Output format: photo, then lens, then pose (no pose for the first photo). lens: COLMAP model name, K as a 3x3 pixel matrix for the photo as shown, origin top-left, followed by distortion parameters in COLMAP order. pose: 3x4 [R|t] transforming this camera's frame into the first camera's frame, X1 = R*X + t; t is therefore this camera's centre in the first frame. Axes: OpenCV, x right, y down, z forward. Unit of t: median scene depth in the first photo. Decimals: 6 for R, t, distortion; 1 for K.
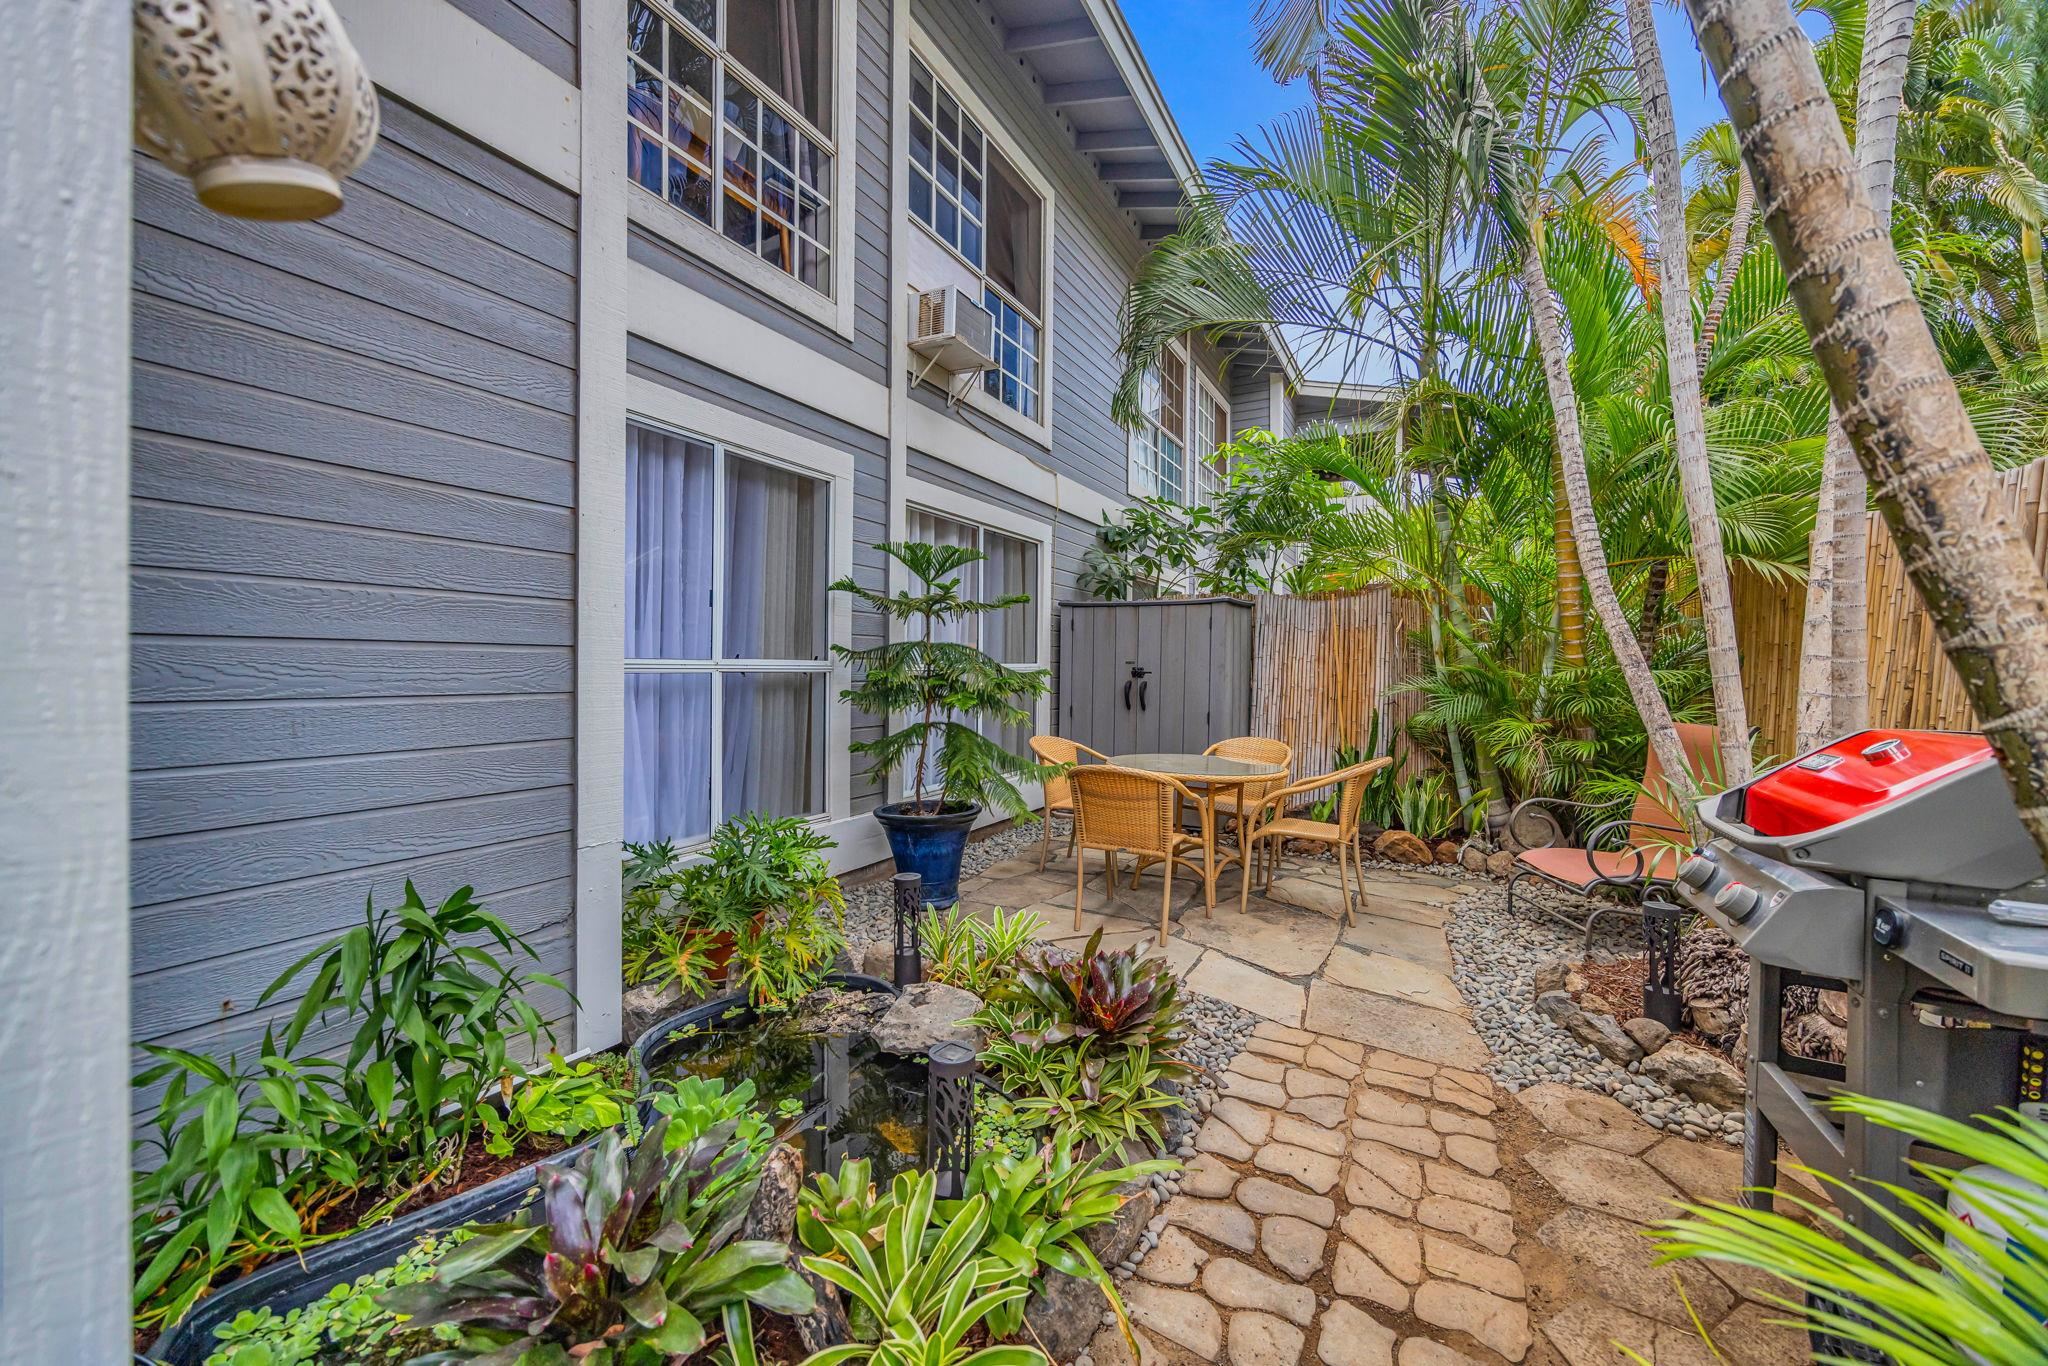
lens RADIAL K [[778.8, 0, 1024.0], [0, 778.8, 683.0], [0, 0, 1]] dist [-0.024872, -0.000044]
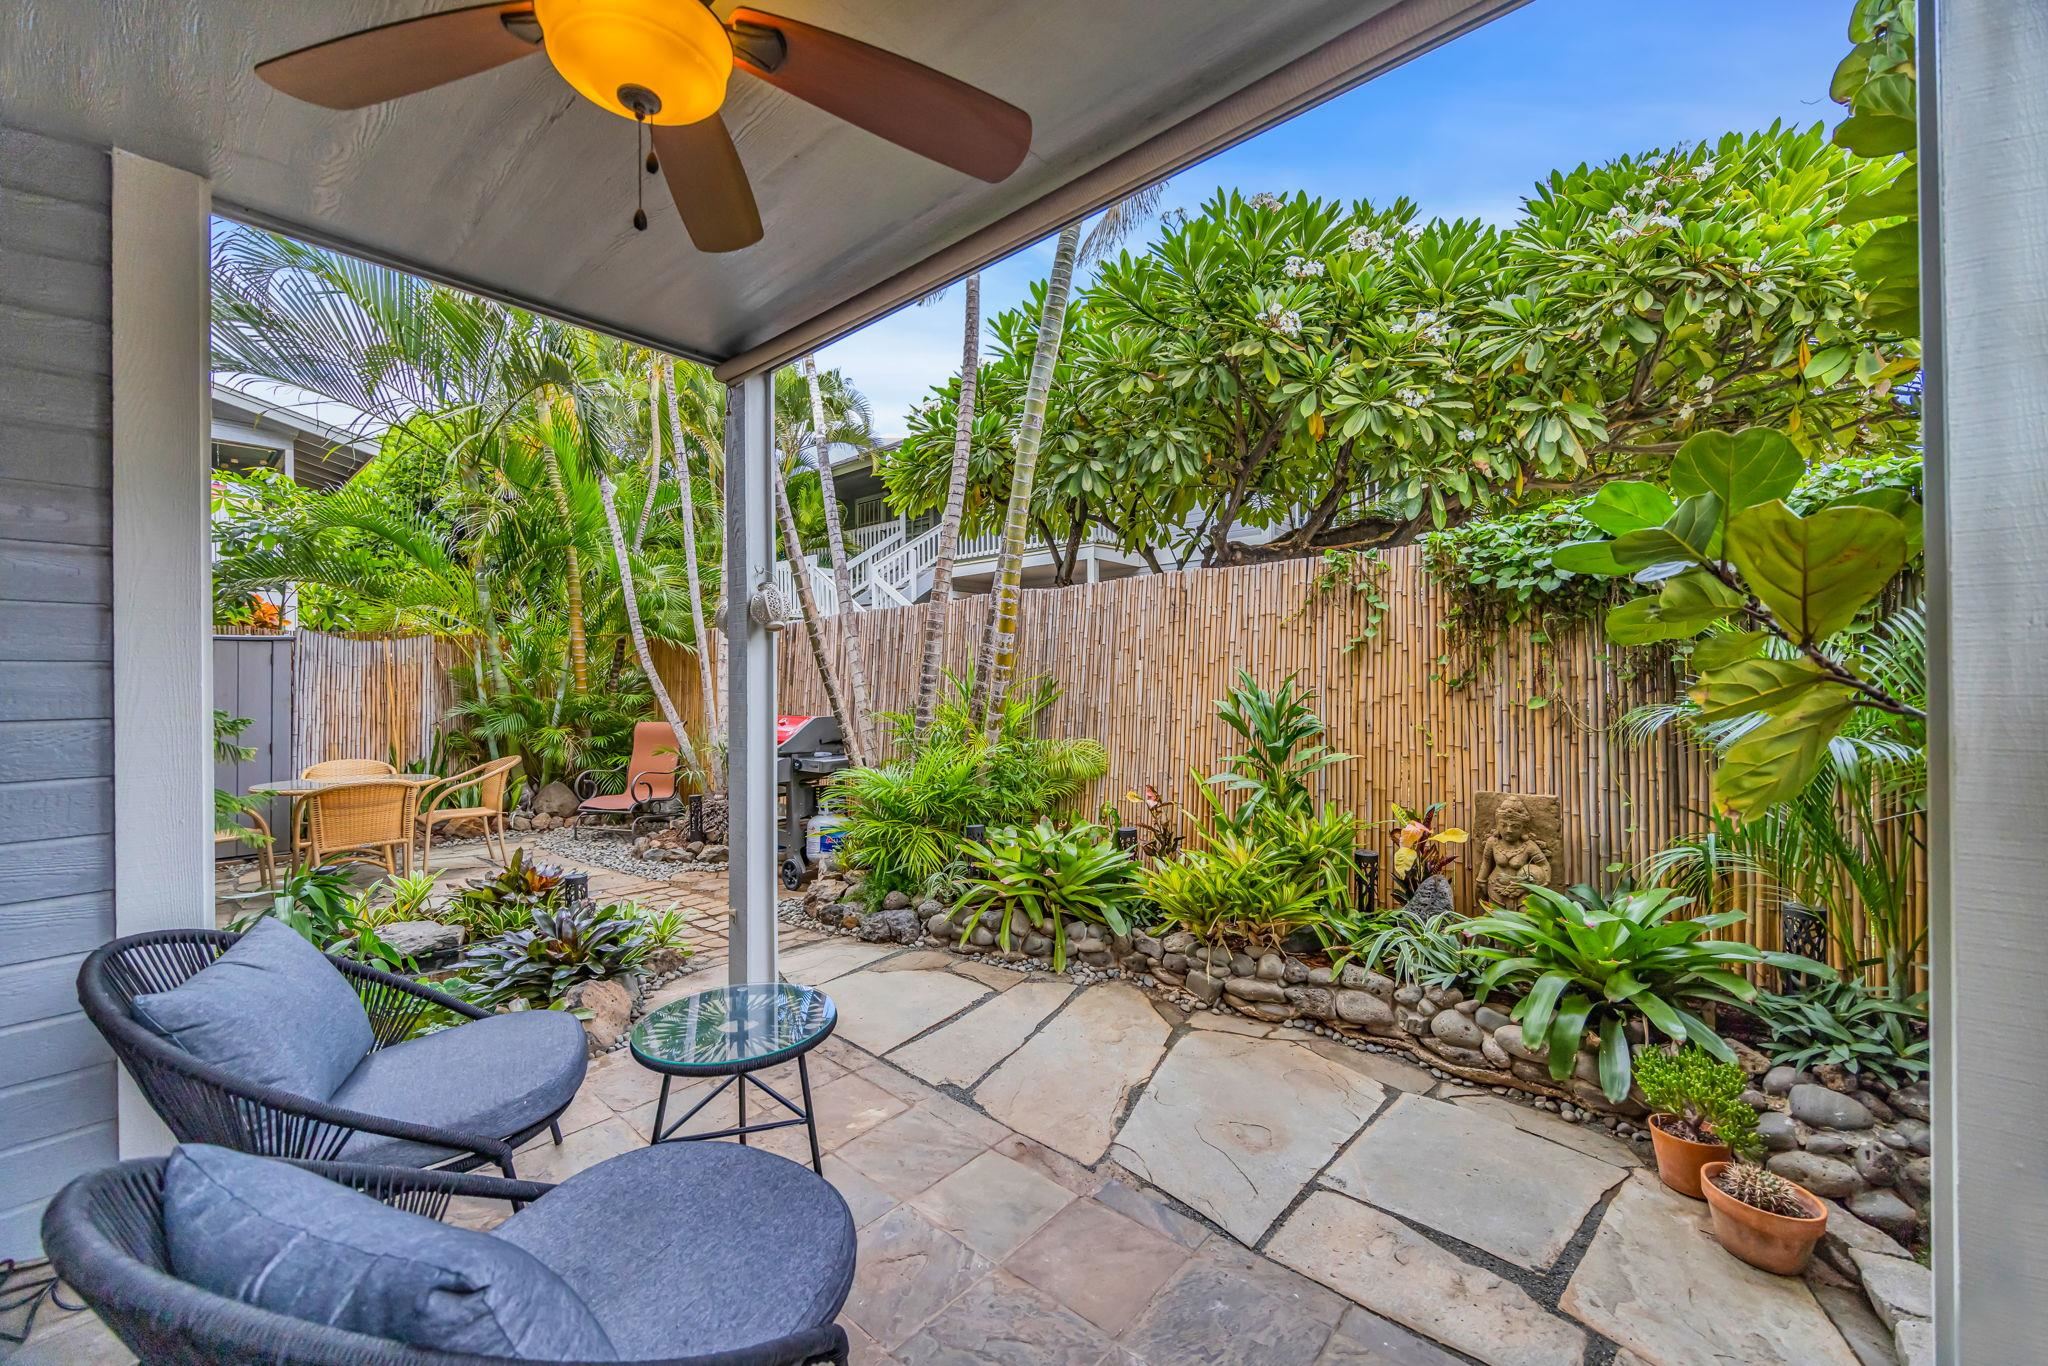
lens RADIAL K [[778.8, 0, 1024.0], [0, 778.8, 683.0], [0, 0, 1]] dist [-0.024872, -0.000044]
pose [[0.214222, -0.011564, 0.976717, -1.416467], [0.022878, 0.999715, 0.006818, -0.066178], [-0.976517, 0.020885, 0.214426, -0.596951]]
